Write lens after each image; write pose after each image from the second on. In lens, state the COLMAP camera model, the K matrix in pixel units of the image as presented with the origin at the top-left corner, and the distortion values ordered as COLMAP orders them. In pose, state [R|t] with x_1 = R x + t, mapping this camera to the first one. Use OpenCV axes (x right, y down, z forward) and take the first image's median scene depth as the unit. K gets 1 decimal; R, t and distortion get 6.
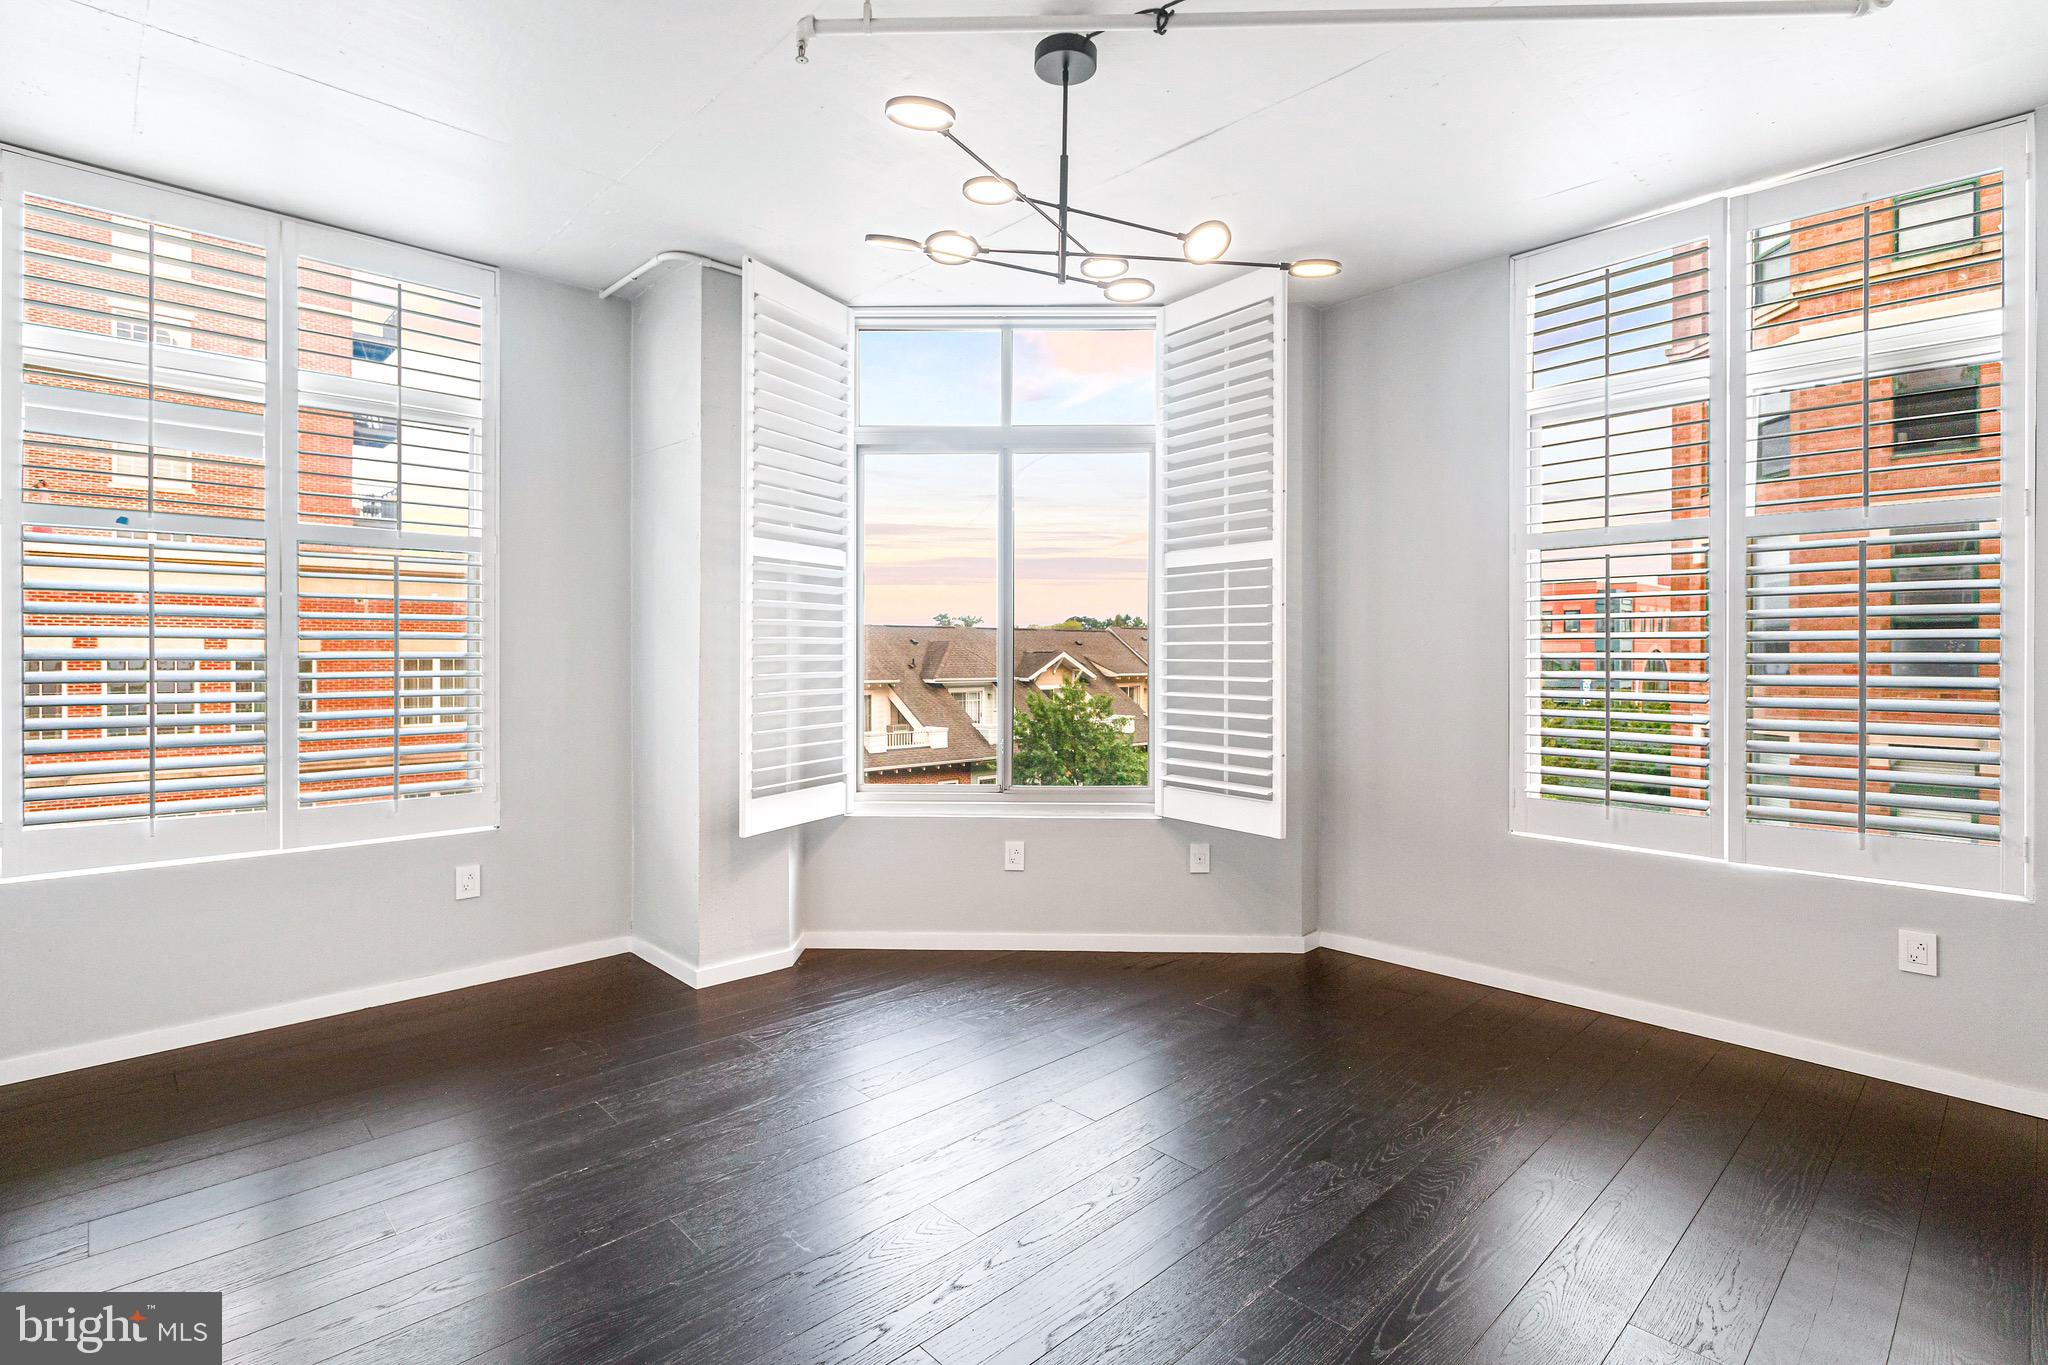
lens RADIAL K [[981.7, 0, 1027.8], [0, 981.7, 658.1], [0, 0, 1]] dist [-0.005342, 0.003764]
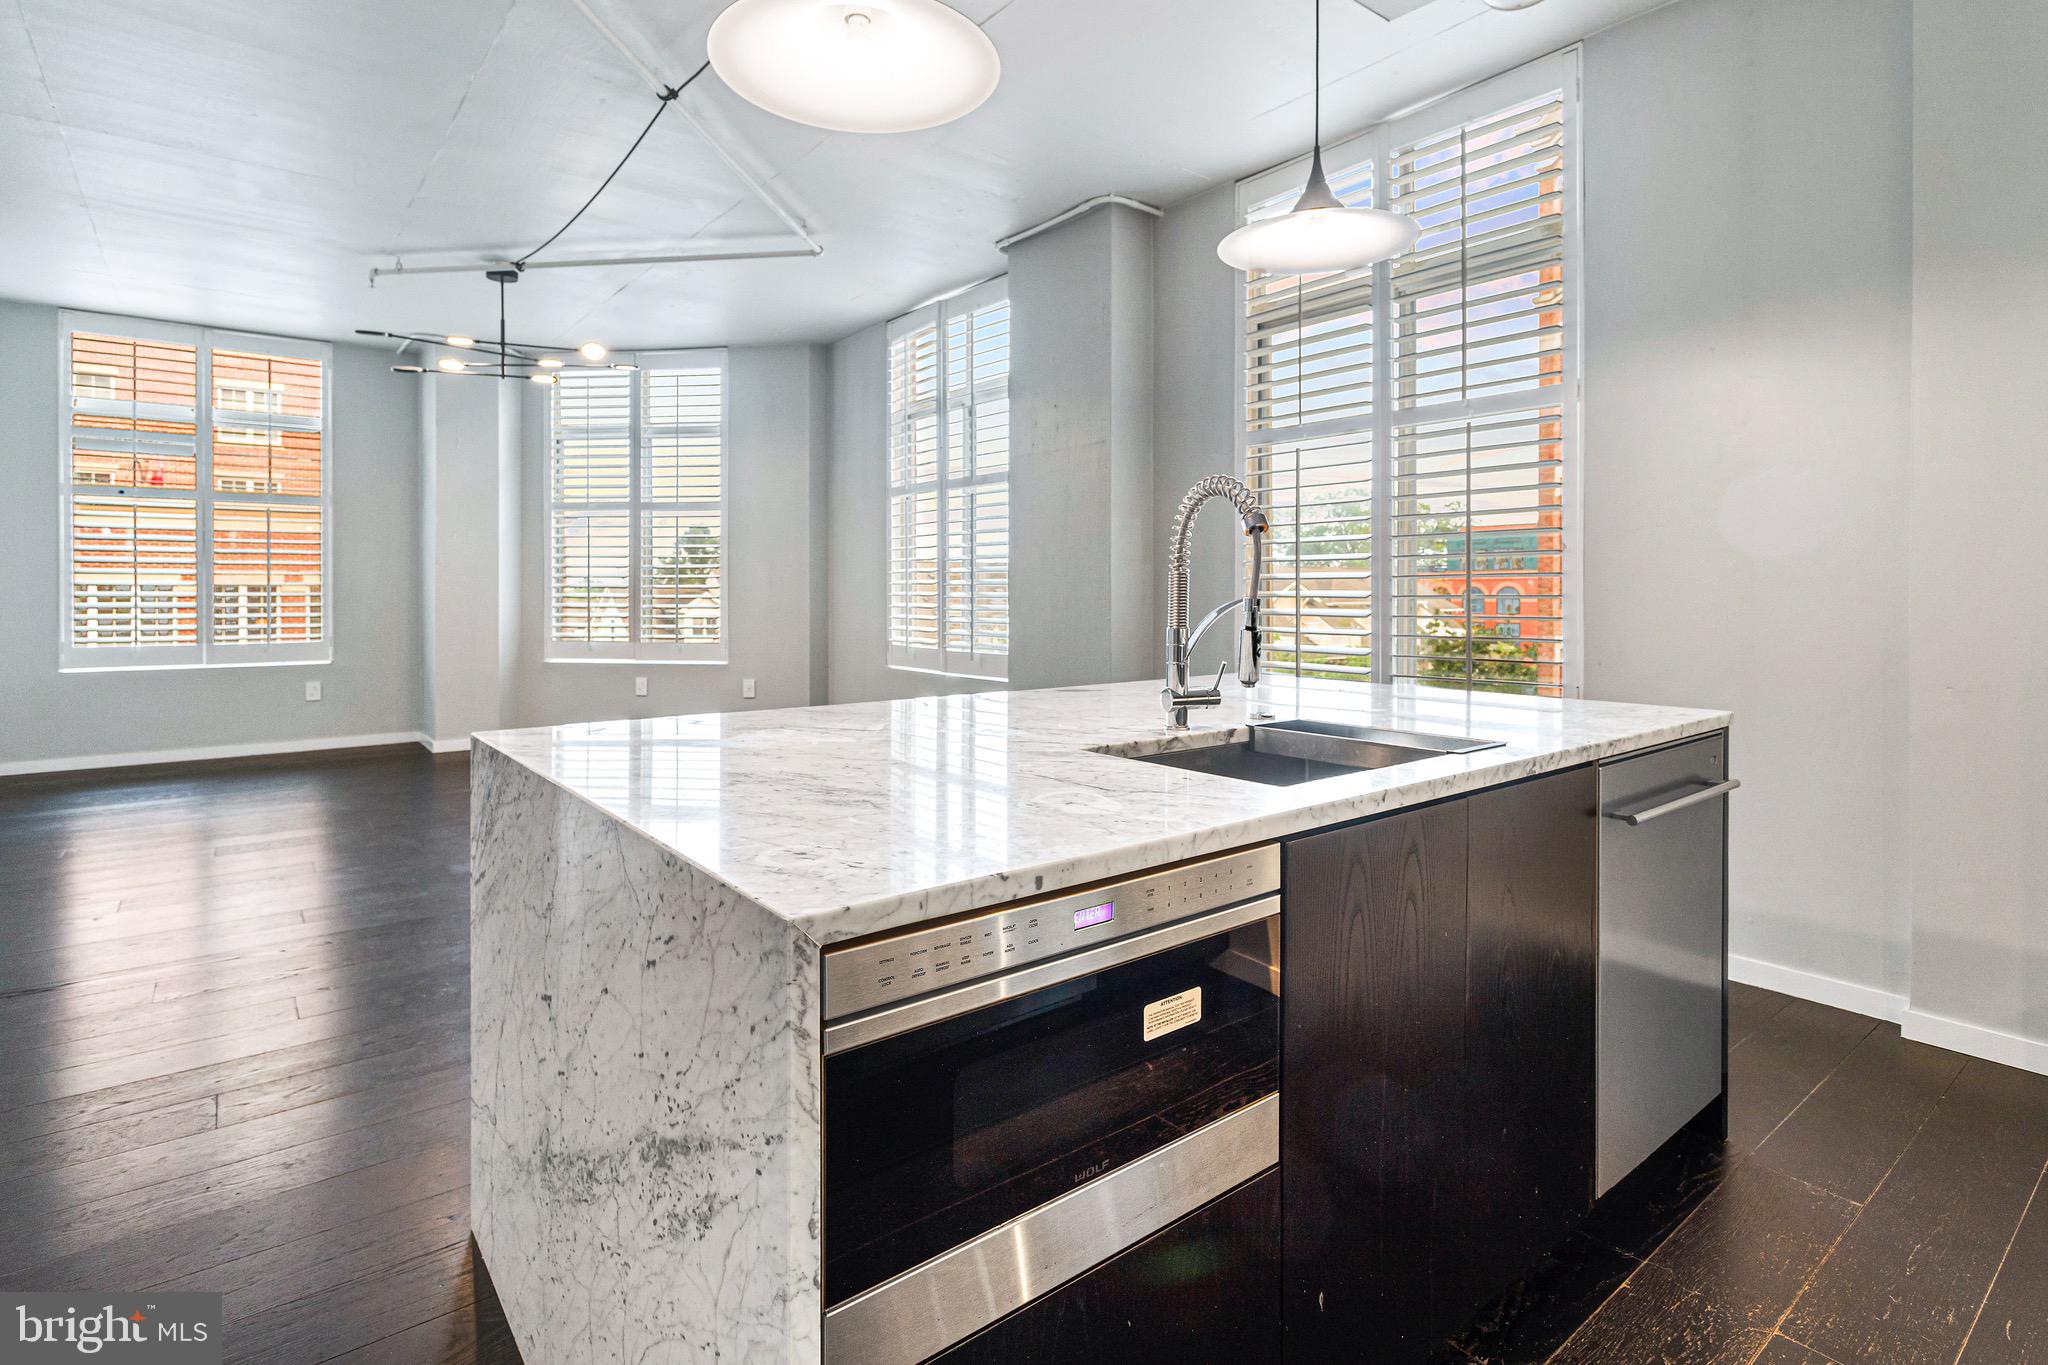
lens RADIAL K [[981.7, 0, 1011.2], [0, 981.7, 583.9], [0, 0, 1]] dist [-0.005342, 0.003764]
pose [[0.996162, -0.003643, -0.087453, 0.815138], [0.003055, 0.999972, -0.006865, 0.049042], [0.087476, 0.006572, 0.996145, -0.630117]]
